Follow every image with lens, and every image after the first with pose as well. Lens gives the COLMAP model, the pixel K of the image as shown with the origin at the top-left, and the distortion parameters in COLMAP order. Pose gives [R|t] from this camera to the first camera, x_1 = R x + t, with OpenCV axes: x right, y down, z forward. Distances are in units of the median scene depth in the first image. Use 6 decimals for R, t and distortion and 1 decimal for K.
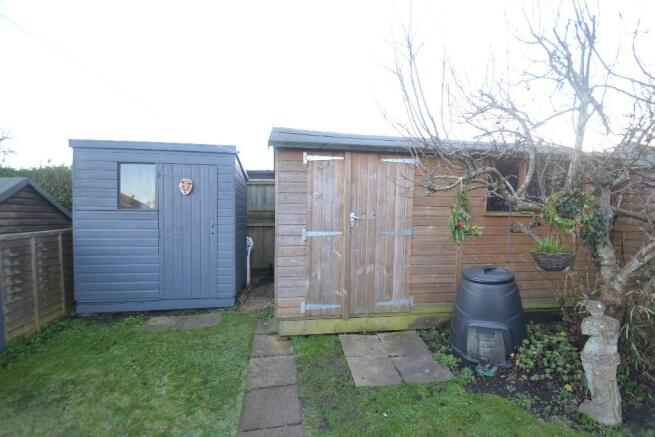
lens RADIAL K [[292.8, 0, 326.4], [0, 292.8, 230.5], [0, 0, 1]] dist [0.020341, -0.019777]
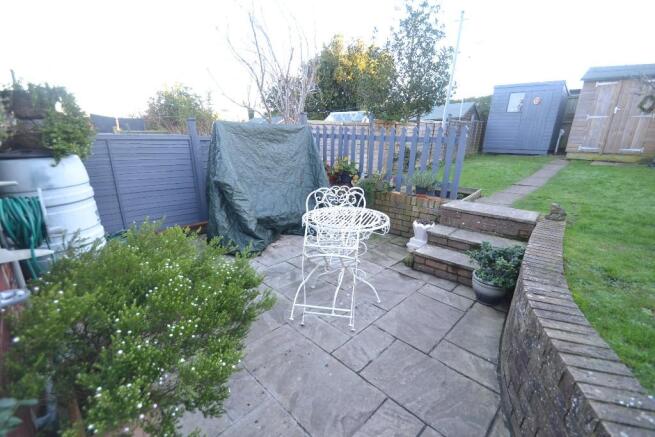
lens RADIAL K [[292.8, 0, 326.4], [0, 292.8, 230.5], [0, 0, 1]] dist [0.020341, -0.019777]
pose [[0.596533, 0.250057, -0.762640, 0.624800], [-0.057120, 0.961043, 0.270431, 0.331690], [0.800554, -0.117759, 0.587577, -1.998310]]
